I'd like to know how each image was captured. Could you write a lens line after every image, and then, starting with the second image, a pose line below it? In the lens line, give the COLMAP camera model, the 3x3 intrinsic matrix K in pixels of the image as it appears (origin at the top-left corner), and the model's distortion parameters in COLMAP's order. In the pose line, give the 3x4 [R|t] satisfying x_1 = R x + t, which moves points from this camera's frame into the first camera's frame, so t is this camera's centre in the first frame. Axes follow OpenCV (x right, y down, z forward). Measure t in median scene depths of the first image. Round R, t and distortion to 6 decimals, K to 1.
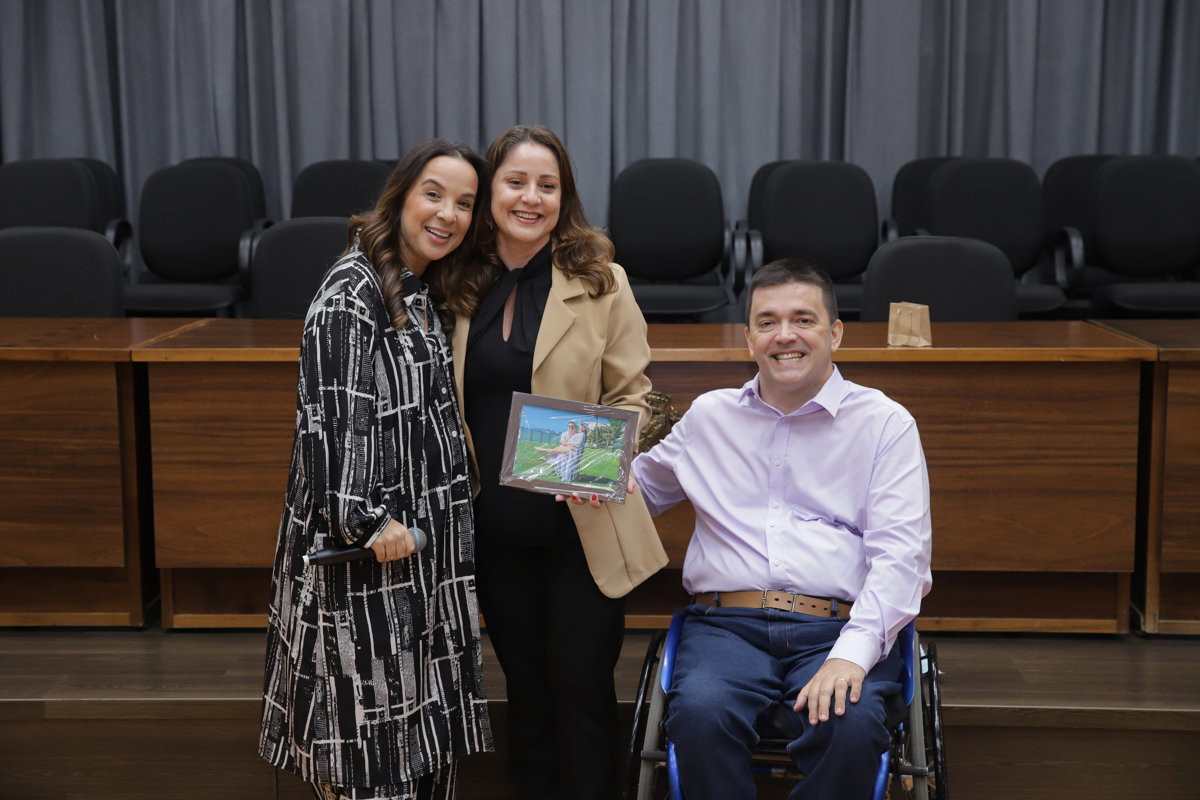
lens RADIAL K [[1969.2, 0, 600.0], [0, 1969.2, 400.0], [0, 0, 1]] dist [0.204621, 0.073668]
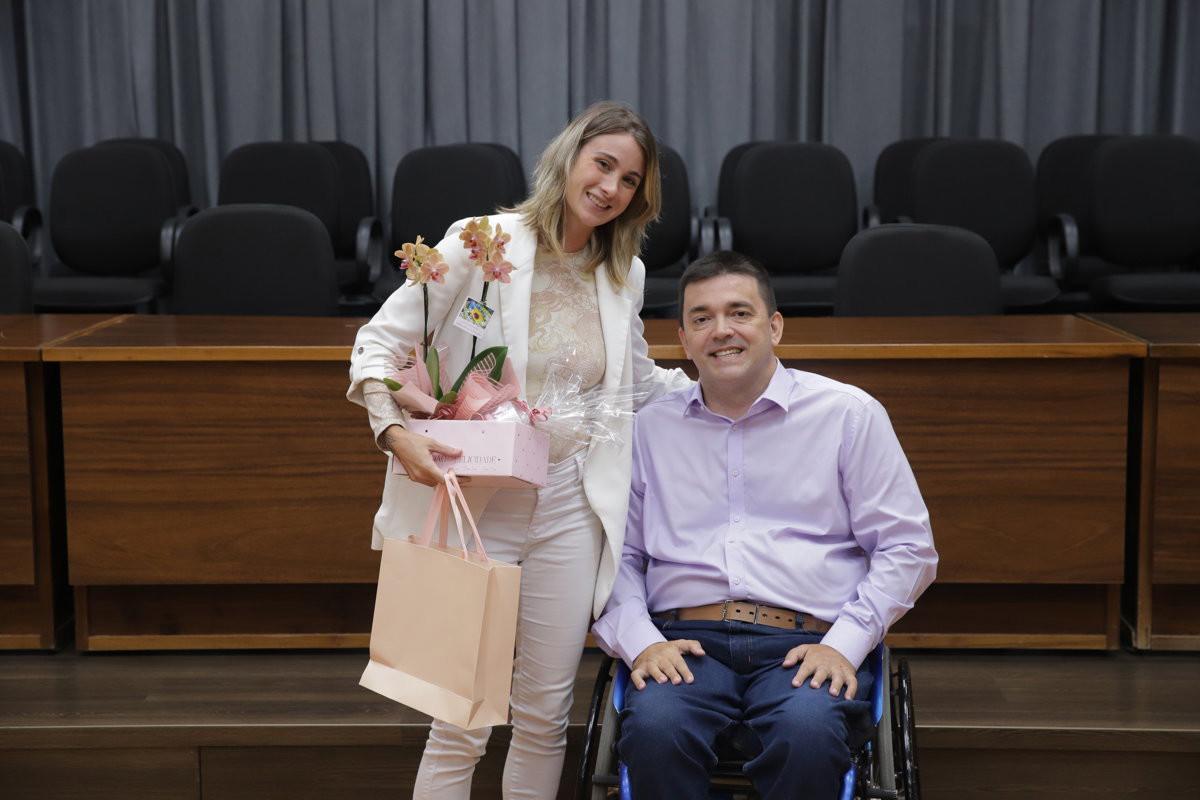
lens RADIAL K [[2186.6, 0, 600.0], [0, 2186.6, 400.0], [0, 0, 1]] dist [0.265374, 0.051010]
pose [[0.999891, -0.003735, 0.014287, 0.008139], [0.003772, 0.999989, -0.002621, 0.002219], [-0.014277, 0.002675, 0.999894, -0.031914]]
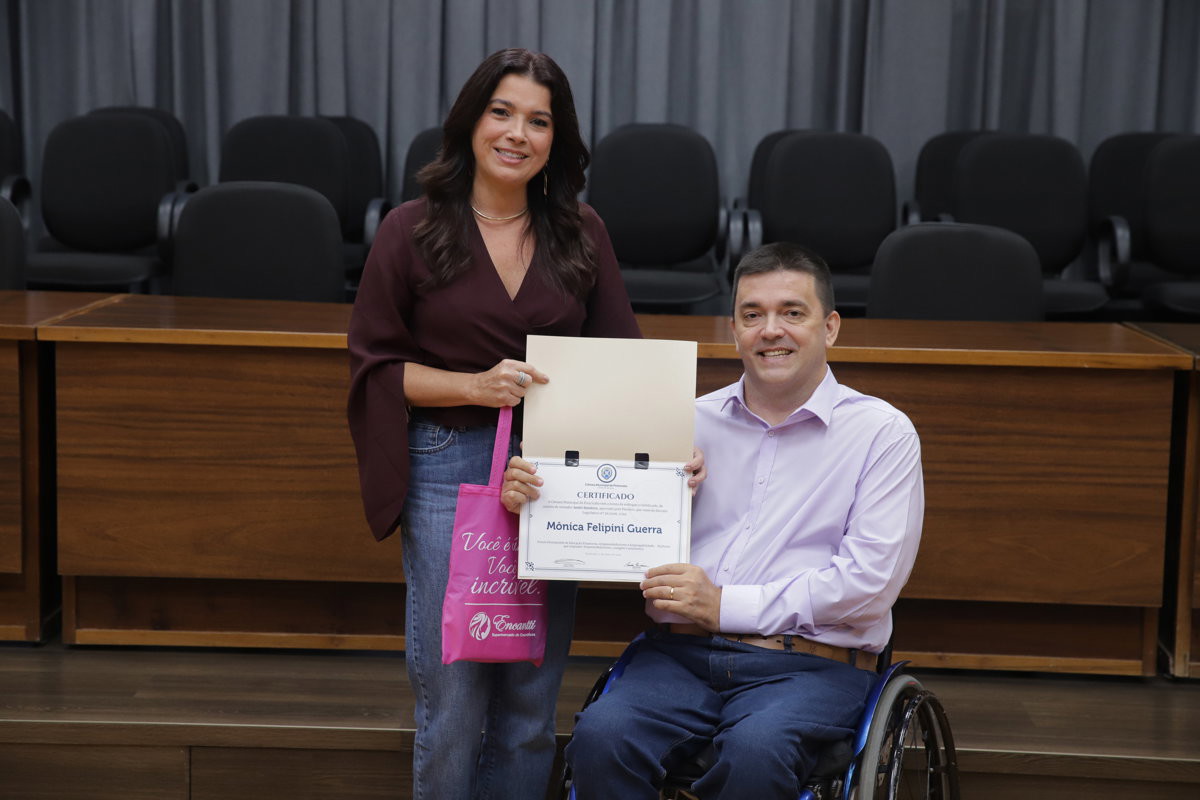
lens RADIAL K [[2390.3, 0, 600.0], [0, 2390.3, 400.0], [0, 0, 1]] dist [0.298425, 0.141914]
pose [[0.999630, 0.026100, 0.007670, 0.006715], [-0.026075, 0.999654, -0.003347, 0.004208], [-0.007755, 0.003146, 0.999965, -0.077816]]
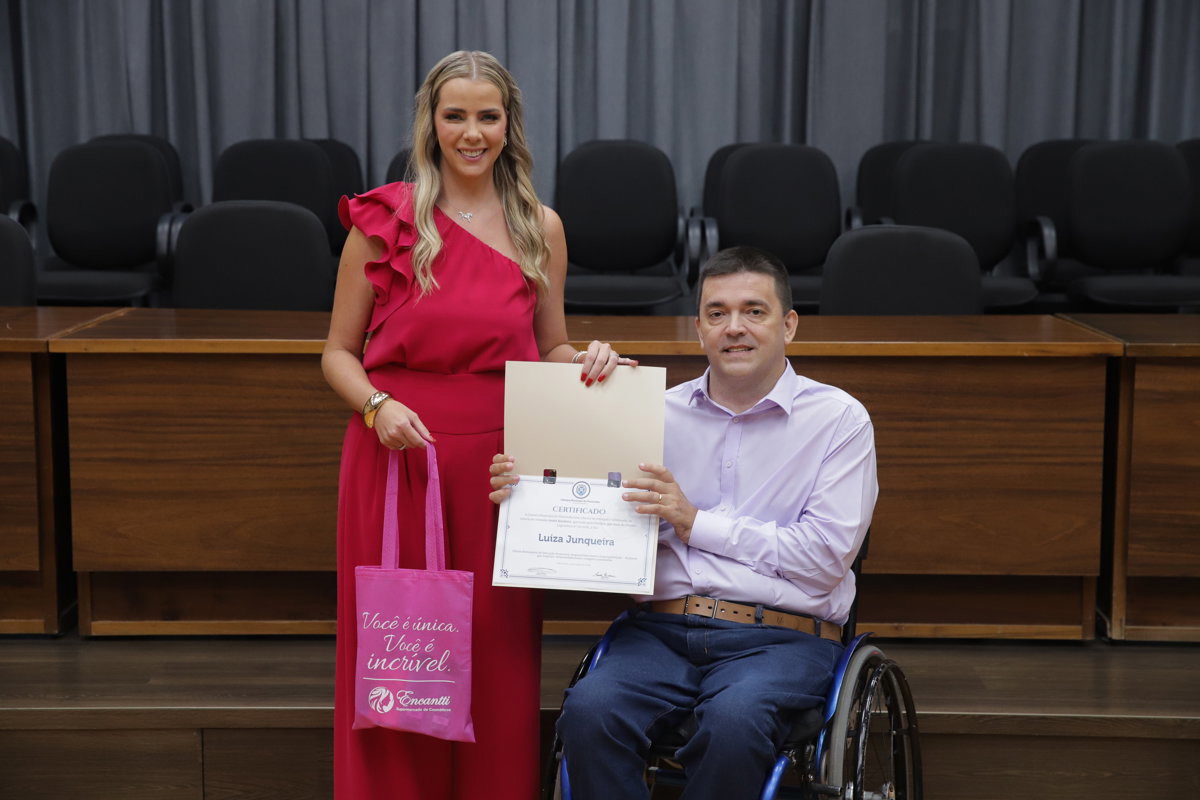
lens RADIAL K [[2186.6, 0, 600.0], [0, 2186.6, 400.0], [0, 0, 1]] dist [0.265374, 0.051010]
pose [[0.999660, 0.003203, 0.025884, -0.001021], [-0.003159, 0.999993, -0.001743, 0.004138], [-0.025890, 0.001661, 0.999663, -0.059400]]
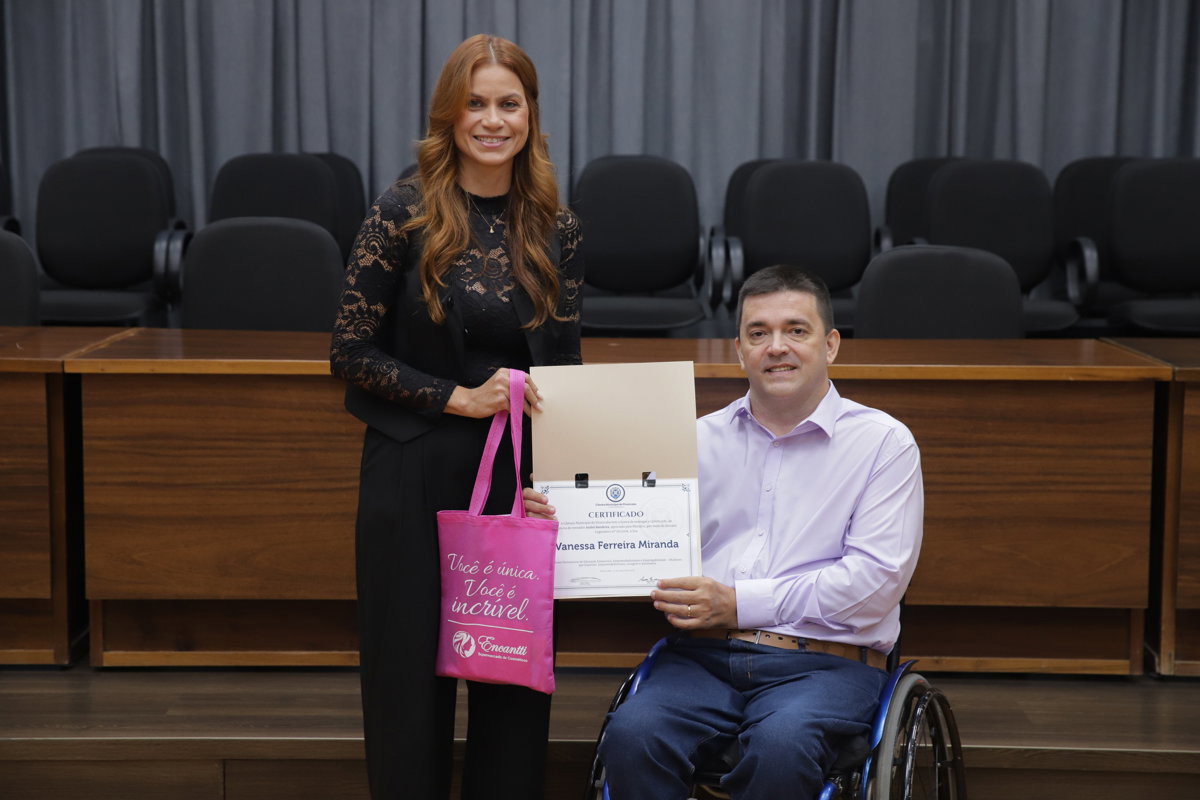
lens RADIAL K [[2411.4, 0, 600.0], [0, 2411.4, 400.0], [0, 0, 1]] dist [0.317635, 0.020386]
pose [[0.999426, 0.007657, 0.032986, -0.025470], [-0.007058, 0.999809, -0.018252, 0.011818], [-0.033119, 0.018009, 0.999289, -0.130916]]
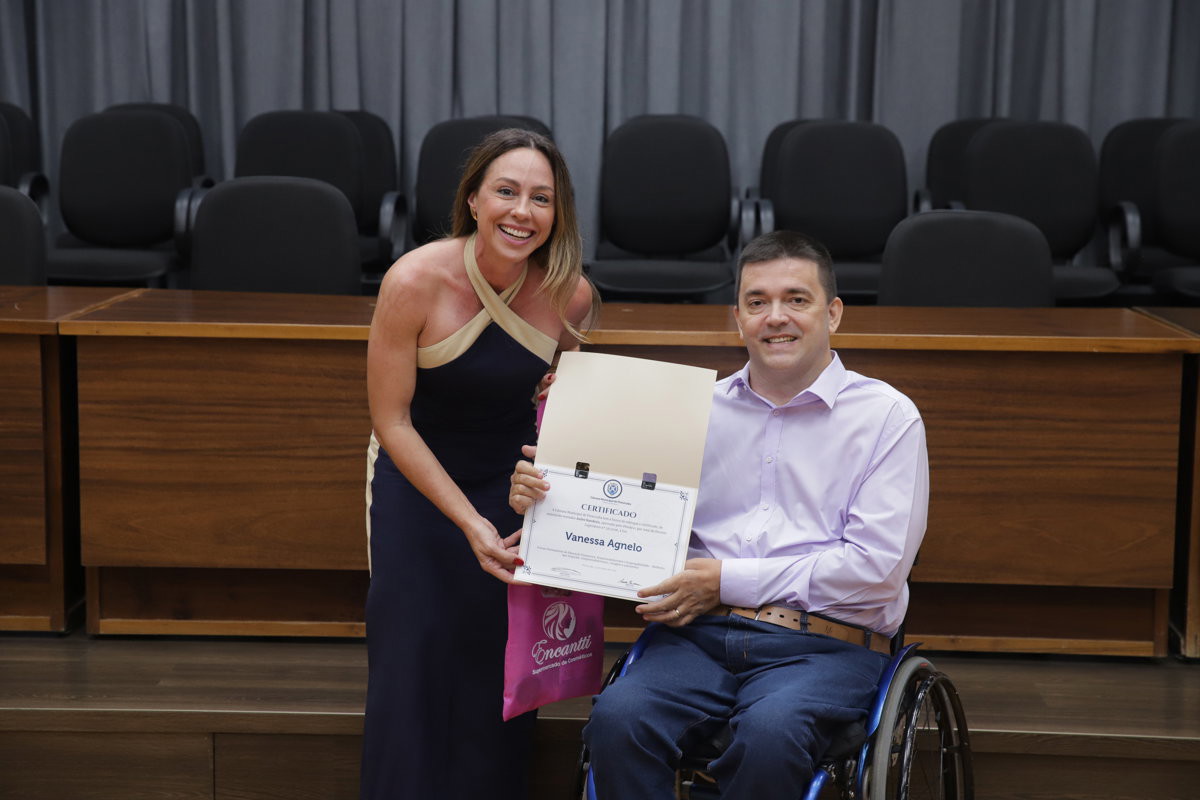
lens RADIAL K [[2395.3, 0, 600.0], [0, 2395.3, 400.0], [0, 0, 1]] dist [0.316240, -0.012876]
pose [[0.999856, 0.016928, 0.001390, 0.007098], [-0.016928, 0.999857, -0.000083, 0.005911], [-0.001391, 0.000059, 0.999999, -0.092678]]
